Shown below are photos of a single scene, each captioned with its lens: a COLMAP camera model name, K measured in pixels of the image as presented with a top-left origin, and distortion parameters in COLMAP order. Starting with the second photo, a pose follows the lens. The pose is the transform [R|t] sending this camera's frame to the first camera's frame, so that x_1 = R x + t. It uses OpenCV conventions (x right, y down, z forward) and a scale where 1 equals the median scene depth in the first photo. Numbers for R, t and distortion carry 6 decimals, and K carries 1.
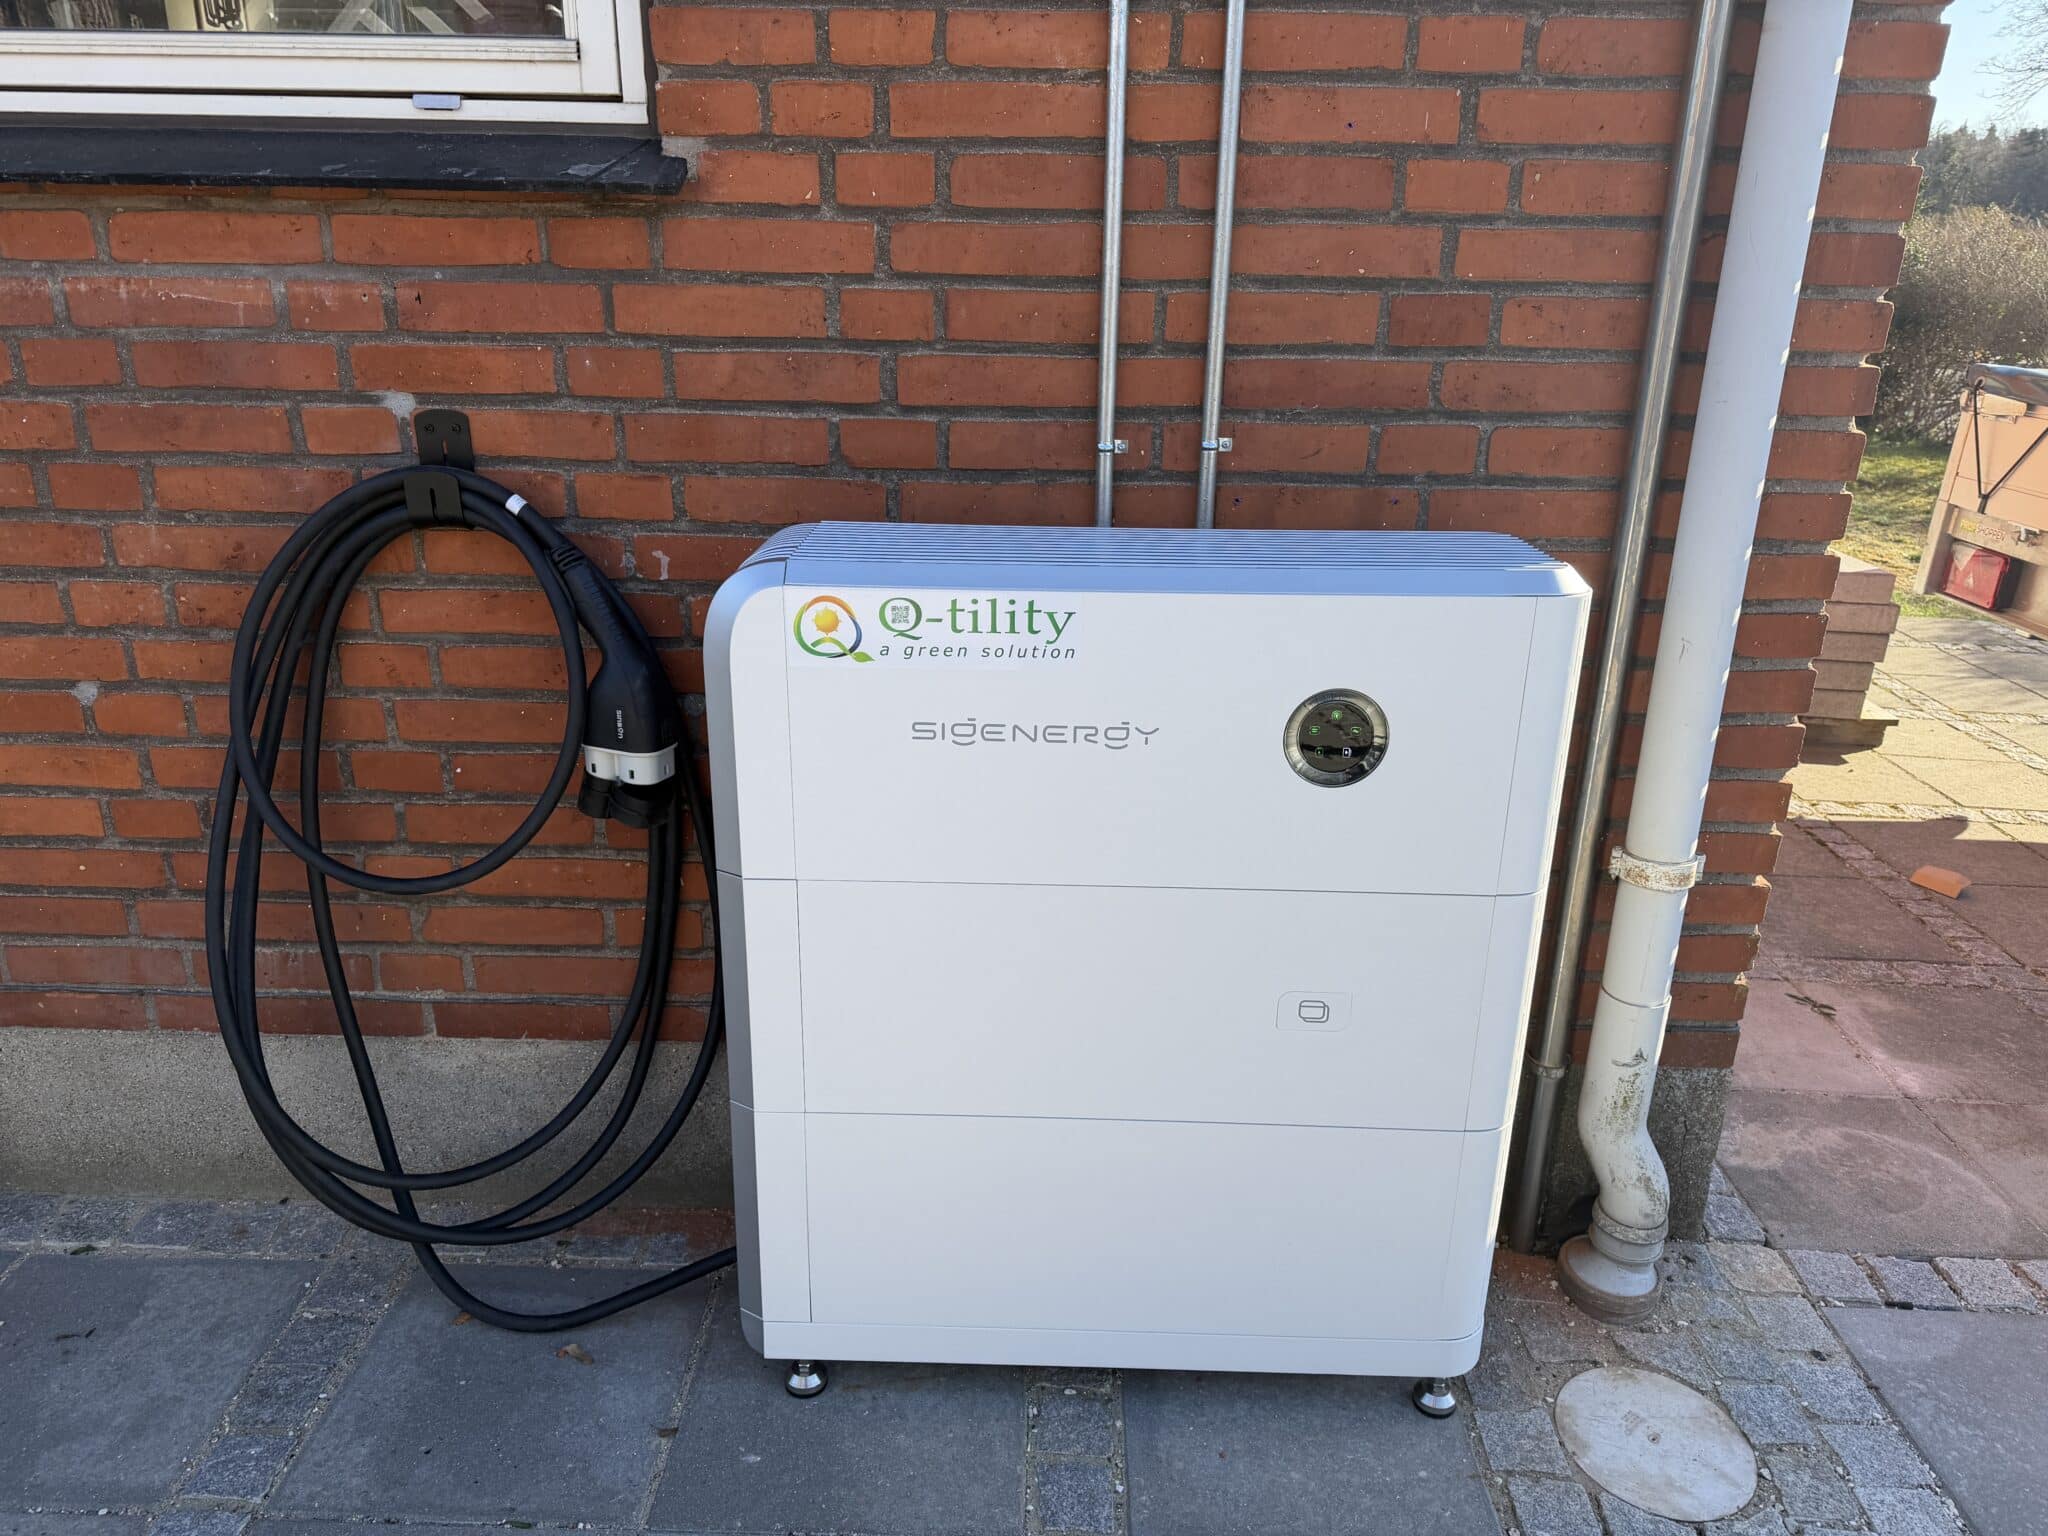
lens RADIAL K [[1463.1, 0, 1026.3], [0, 1463.1, 781.8], [0, 0, 1]] dist [0.103604, -0.181537]
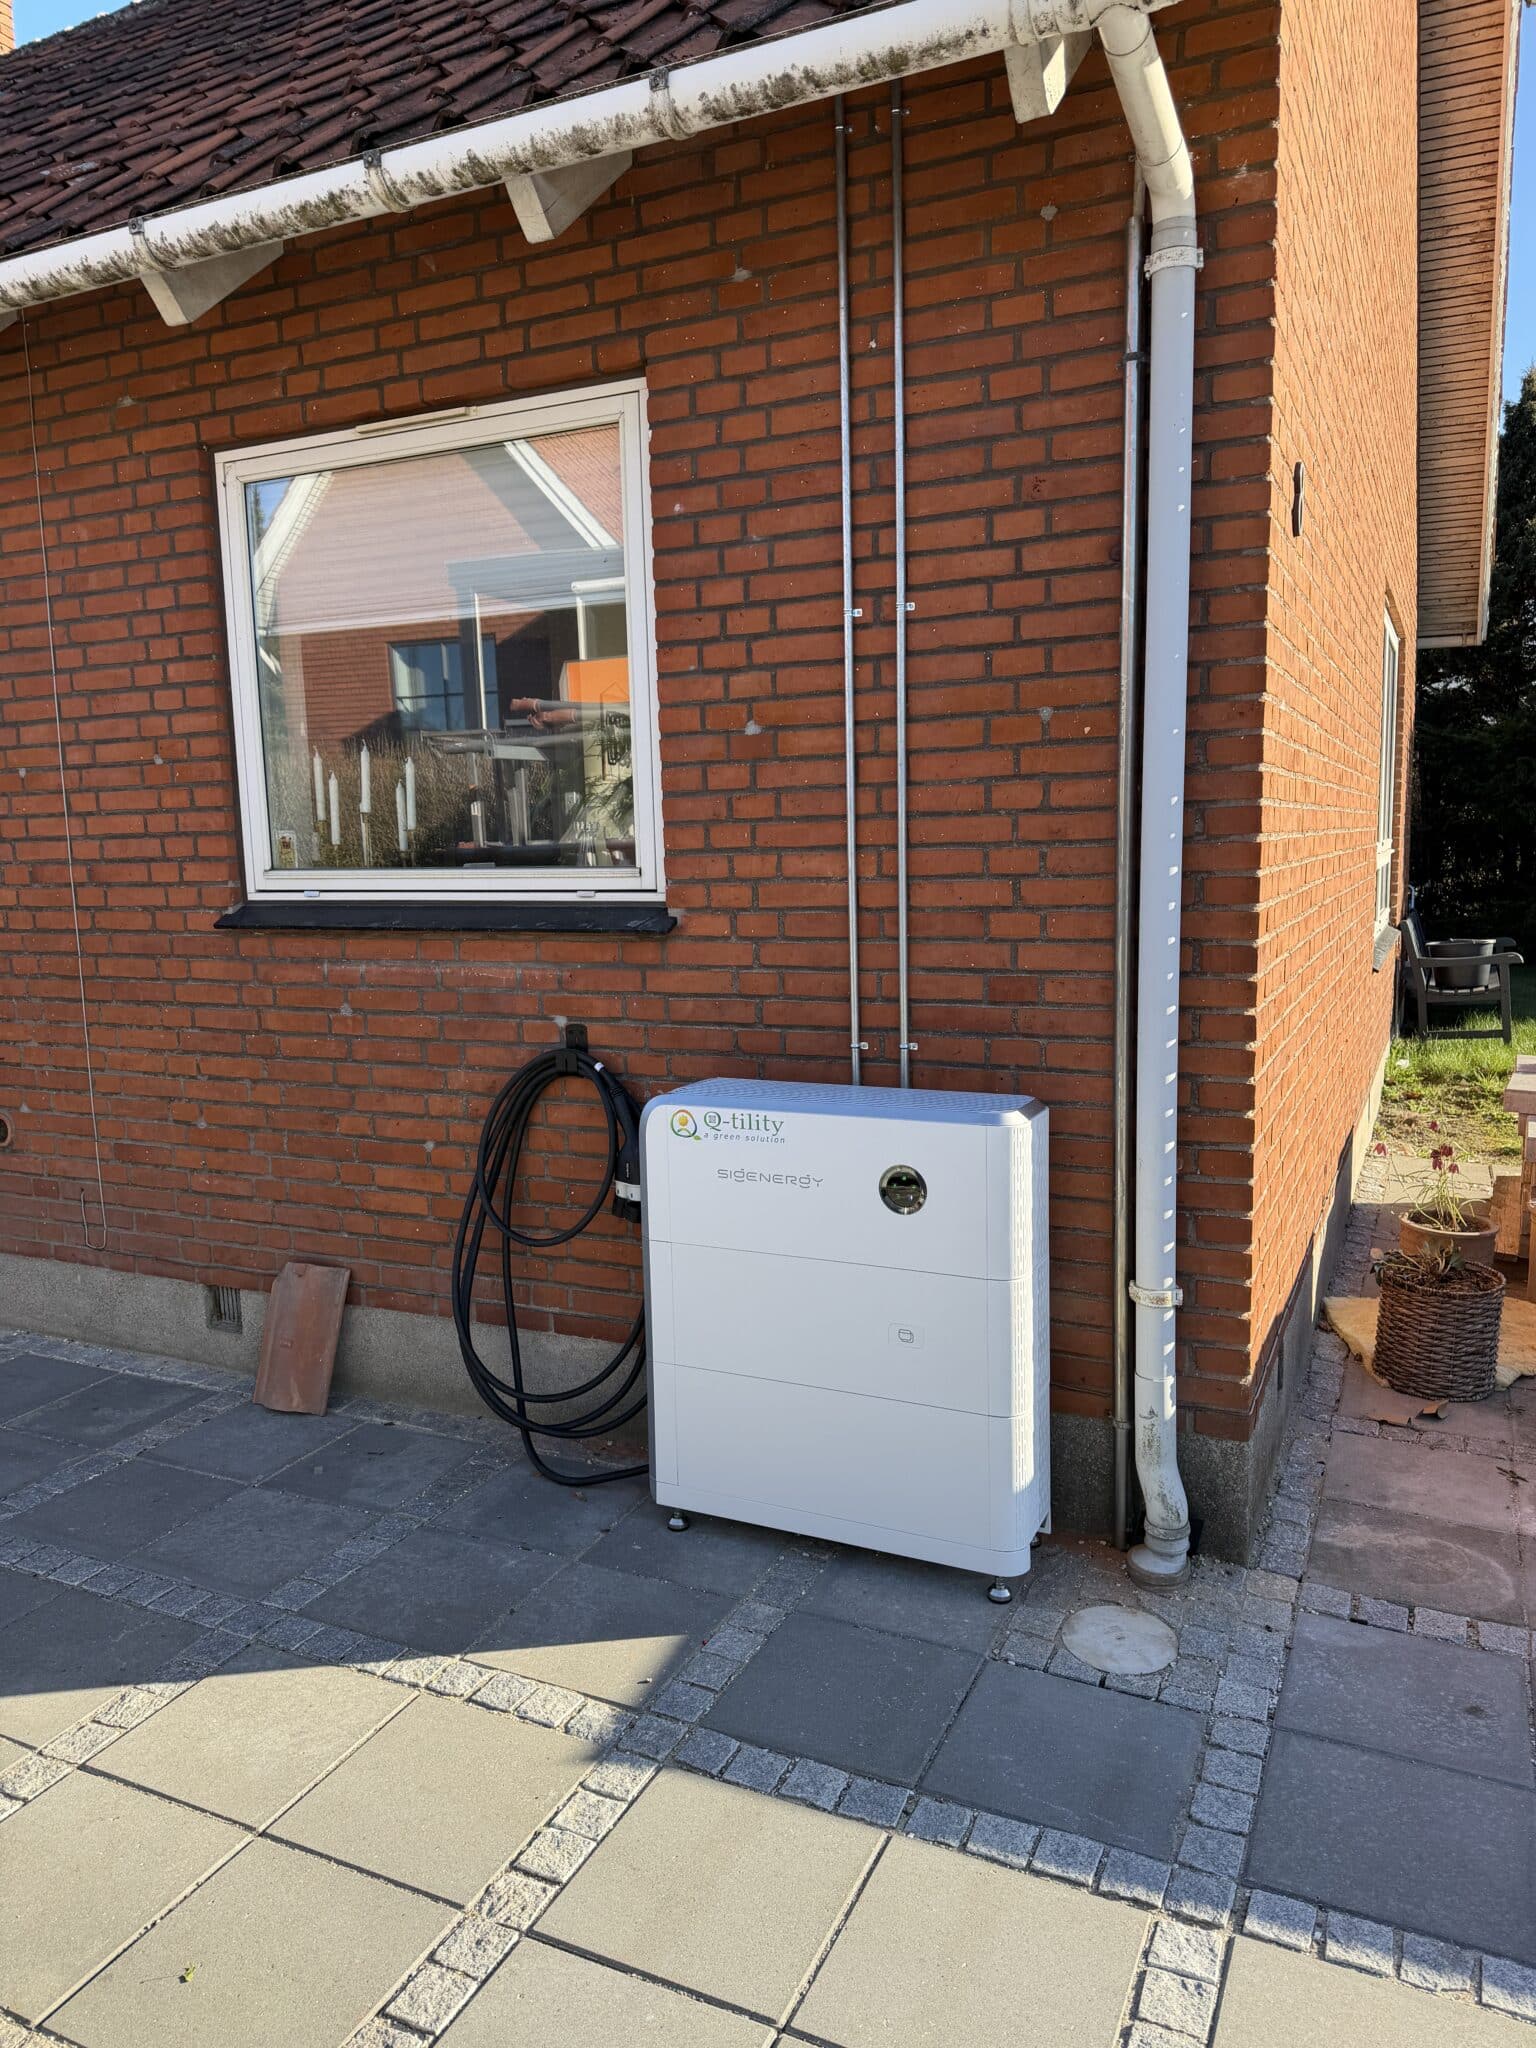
lens RADIAL K [[1463.1, 0, 768.0], [0, 1463.1, 1024.0], [0, 0, 1]] dist [0.103604, -0.181537]
pose [[0.907832, 0.017166, -0.418982, 0.780963], [-0.107729, 0.975174, -0.193468, 0.140460], [0.405260, 0.220773, 0.887144, -0.820519]]
